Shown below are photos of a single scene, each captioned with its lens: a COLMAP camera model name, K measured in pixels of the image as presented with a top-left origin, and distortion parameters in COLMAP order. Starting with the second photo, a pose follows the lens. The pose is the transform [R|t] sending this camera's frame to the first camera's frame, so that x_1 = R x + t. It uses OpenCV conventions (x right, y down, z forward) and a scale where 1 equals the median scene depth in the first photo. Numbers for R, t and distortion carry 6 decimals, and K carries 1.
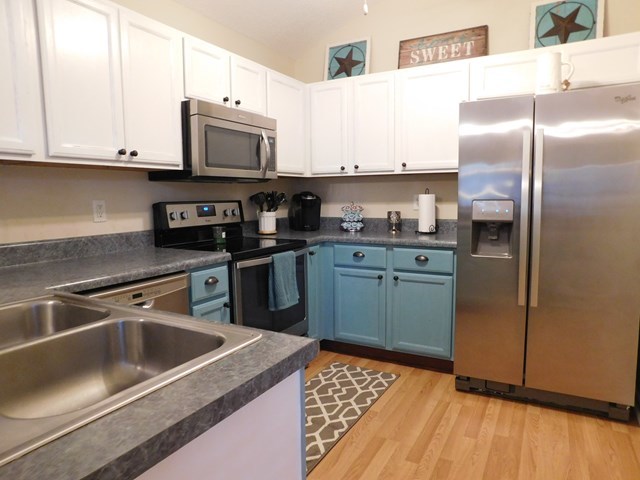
lens RADIAL K [[416.4, 0, 316.9], [0, 416.4, 237.3], [0, 0, 1]] dist [-0.027409, 0.010963]
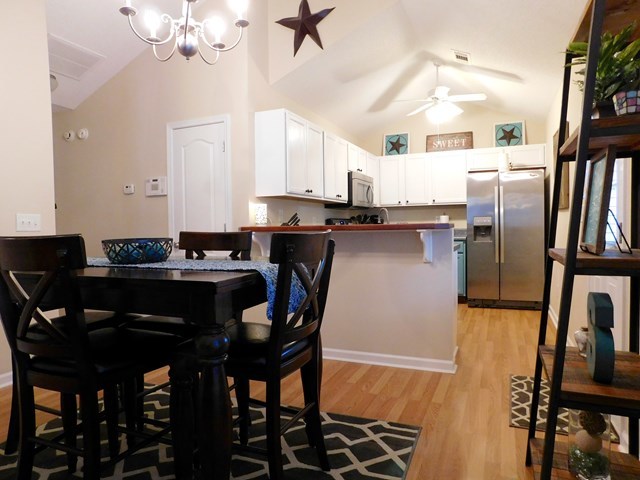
lens RADIAL K [[416.4, 0, 324.7], [0, 416.4, 238.5], [0, 0, 1]] dist [-0.027409, 0.010963]
pose [[0.992674, -0.008673, 0.120512, -0.603922], [0.017269, 0.997364, -0.070474, 0.148542], [-0.119583, 0.072039, 0.990207, -0.966503]]
